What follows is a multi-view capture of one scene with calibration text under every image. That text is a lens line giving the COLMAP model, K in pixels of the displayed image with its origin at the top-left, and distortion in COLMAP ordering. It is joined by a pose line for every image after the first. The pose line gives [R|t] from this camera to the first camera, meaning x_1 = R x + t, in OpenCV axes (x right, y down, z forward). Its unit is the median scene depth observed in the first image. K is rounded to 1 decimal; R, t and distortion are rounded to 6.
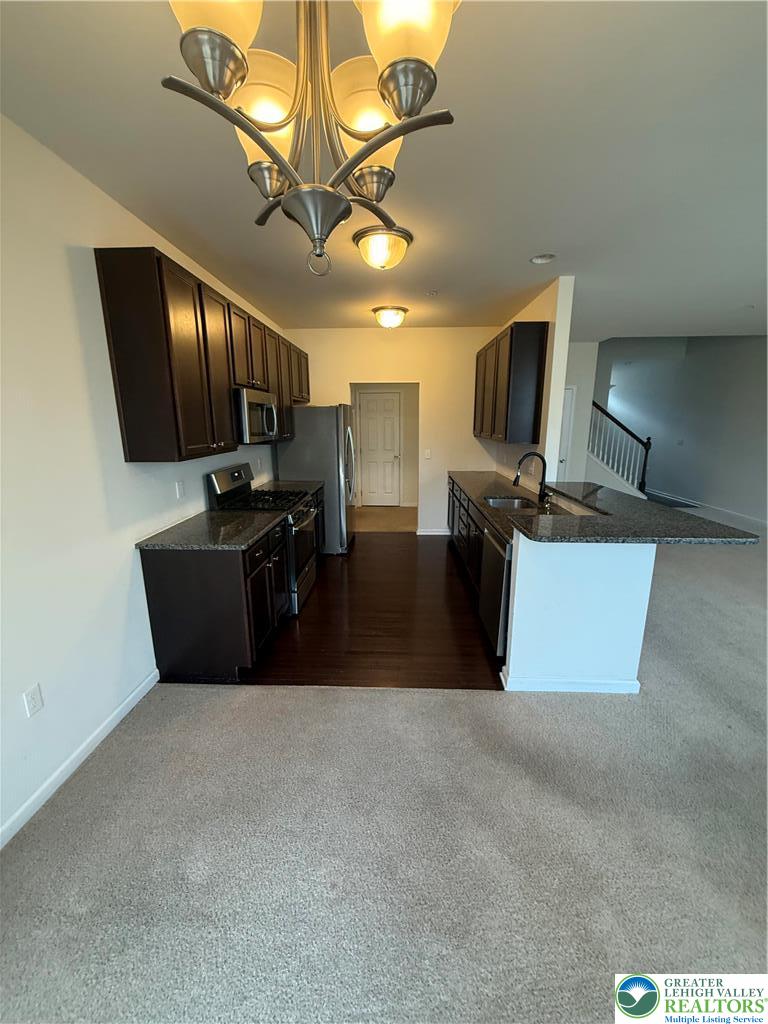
lens RADIAL K [[405.7, 0, 384.3], [0, 405.7, 509.1], [0, 0, 1]] dist [0.000405, 0.000135]
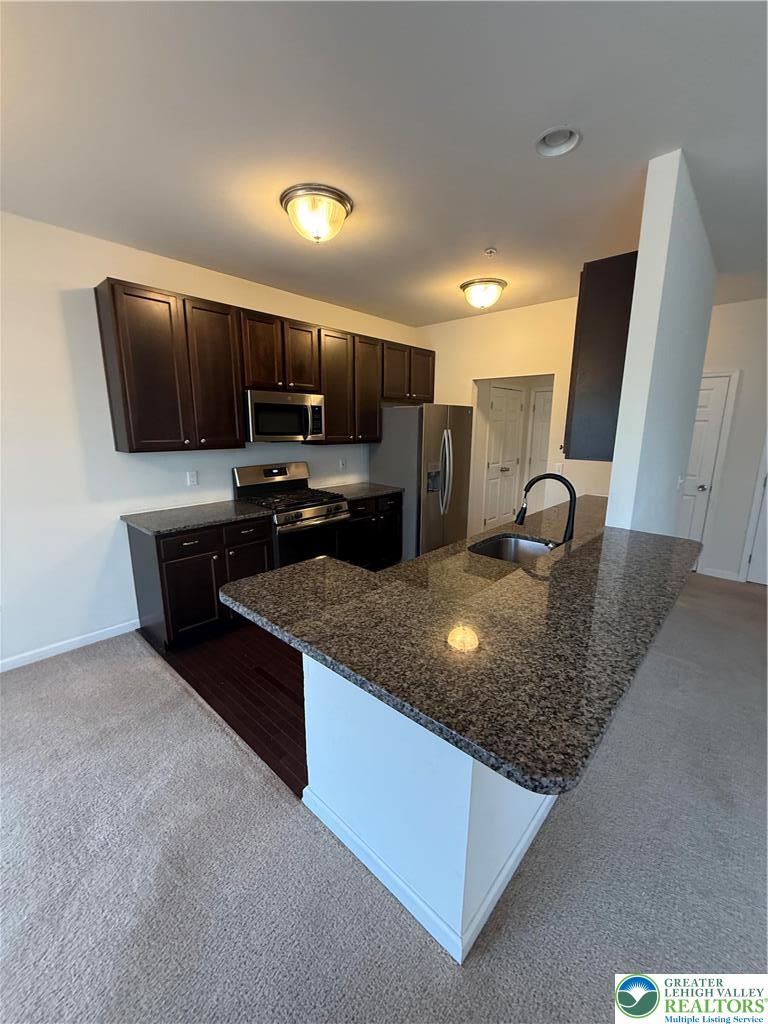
lens RADIAL K [[405.7, 0, 384.3], [0, 405.7, 509.1], [0, 0, 1]] dist [0.000405, 0.000135]
pose [[0.755774, 0.140020, -0.639687, 0.618337], [-0.147780, 0.988141, 0.041693, -0.081521], [0.637939, 0.063023, 0.767504, 0.413725]]
